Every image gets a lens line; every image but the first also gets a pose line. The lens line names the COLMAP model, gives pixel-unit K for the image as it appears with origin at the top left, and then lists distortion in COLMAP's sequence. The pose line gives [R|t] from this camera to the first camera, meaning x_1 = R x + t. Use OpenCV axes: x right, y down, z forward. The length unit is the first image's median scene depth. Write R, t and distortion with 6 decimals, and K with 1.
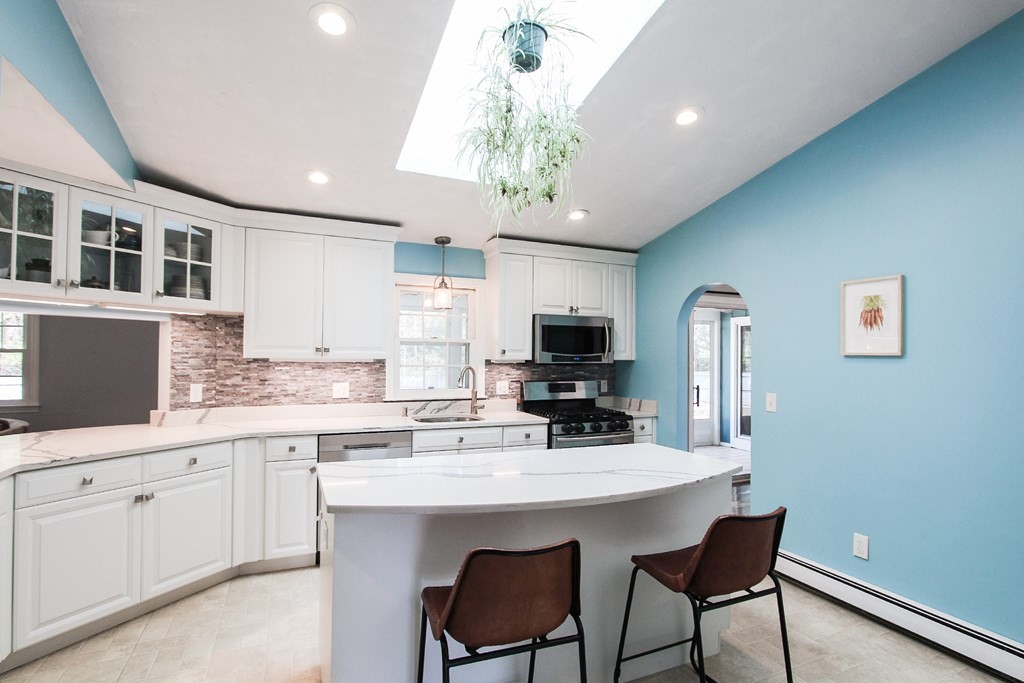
lens RADIAL K [[513.7, 0, 512.0], [0, 513.7, 341.5], [0, 0, 1]] dist [-0.022281, 0.000332]
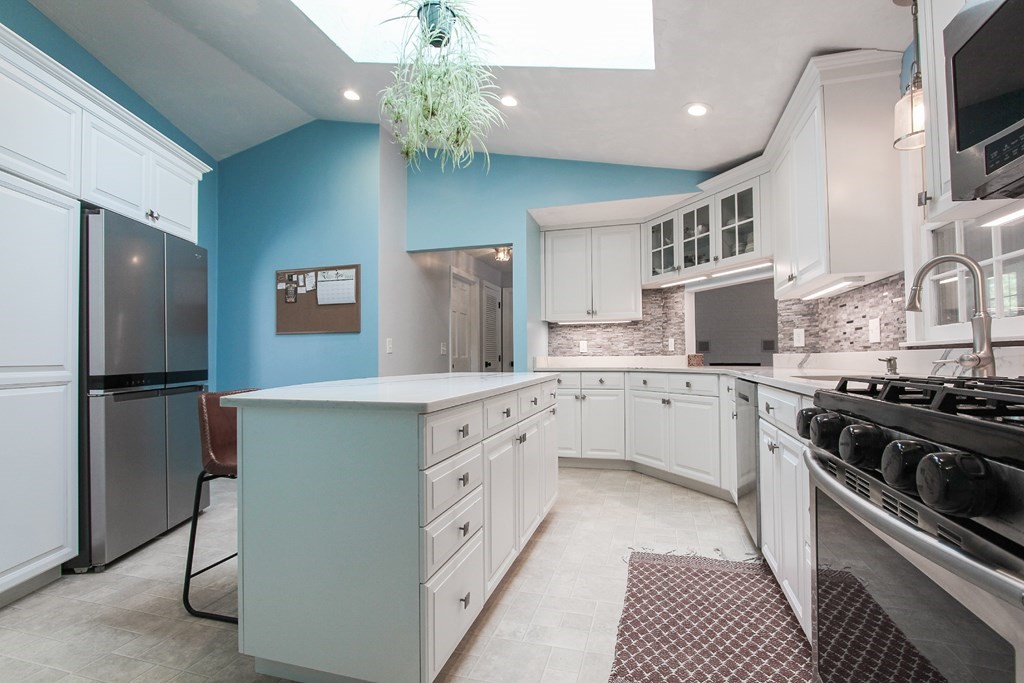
lens RADIAL K [[486.3, 0, 521.5], [0, 486.3, 343.6], [0, 0, 1]] dist [-0.015369, 0.000999]
pose [[-0.641510, -0.029143, -0.766561, 0.447045], [0.021521, 0.998201, -0.055960, 0.142164], [0.766813, -0.052396, -0.639729, 1.093223]]
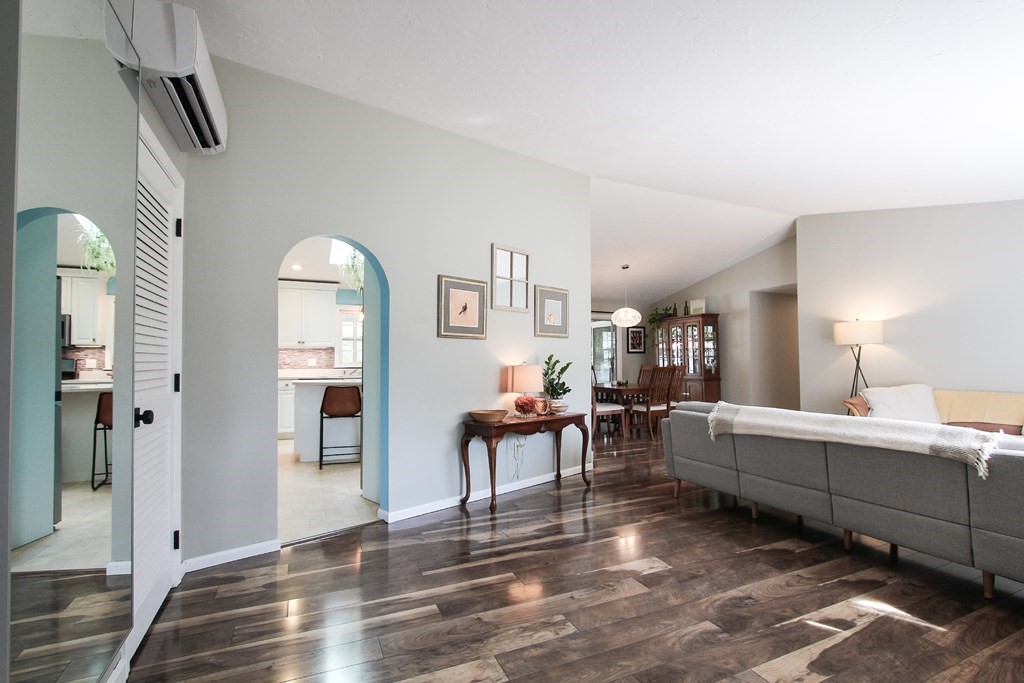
lens RADIAL K [[486.3, 0, 521.5], [0, 486.3, 343.6], [0, 0, 1]] dist [-0.015369, 0.000999]
pose [[0.999716, -0.015181, 0.018385, 0.498196], [0.015250, 0.999877, -0.003601, 0.041046], [-0.018328, 0.003881, 0.999824, -1.017695]]
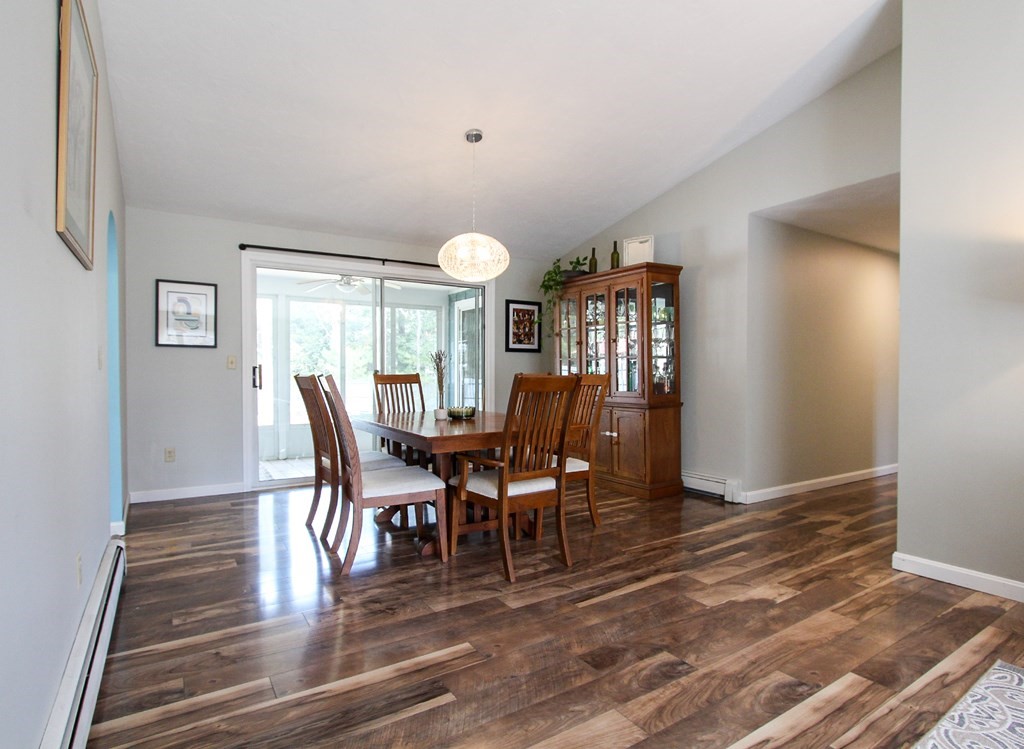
lens RADIAL K [[554.8, 0, 505.5], [0, 554.8, 373.4], [0, 0, 1]] dist [-0.017787, 0.000203]
pose [[0.990177, -0.004277, 0.139752, 0.916886], [-0.000588, 0.999396, 0.034757, 0.103515], [-0.139816, -0.034497, 0.989576, 0.093984]]
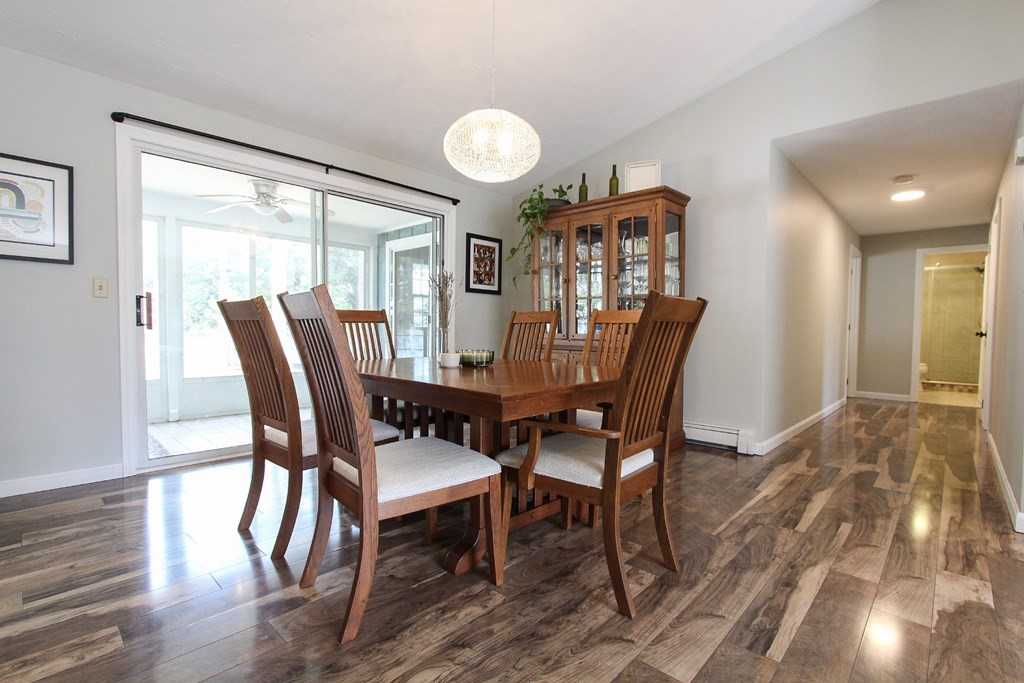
lens RADIAL K [[486.3, 0, 521.5], [0, 486.3, 343.6], [0, 0, 1]] dist [-0.015369, 0.000999]
pose [[0.919011, -0.006460, 0.394178, 0.777645], [-0.018970, 0.997983, 0.060581, 0.151210], [-0.393775, -0.063152, 0.917035, 0.491909]]
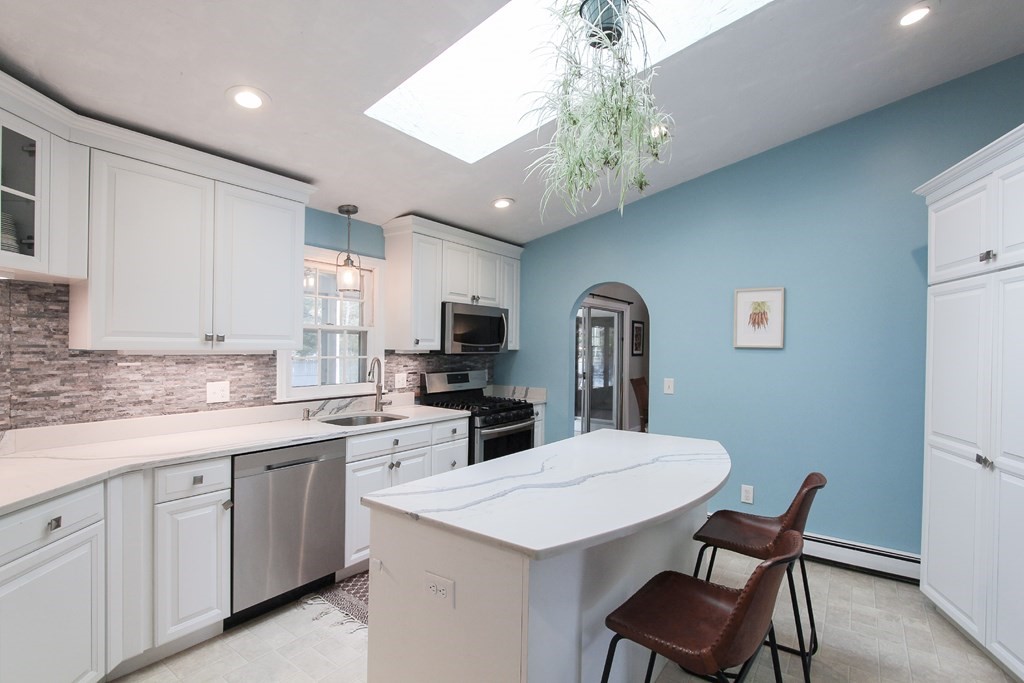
lens RADIAL K [[486.3, 0, 521.5], [0, 486.3, 343.6], [0, 0, 1]] dist [-0.015369, 0.000999]
pose [[0.859723, 0.003759, 0.510747, -0.328964], [-0.019300, 0.999498, 0.025130, -0.001895], [-0.510396, -0.031462, 0.859364, 0.176890]]
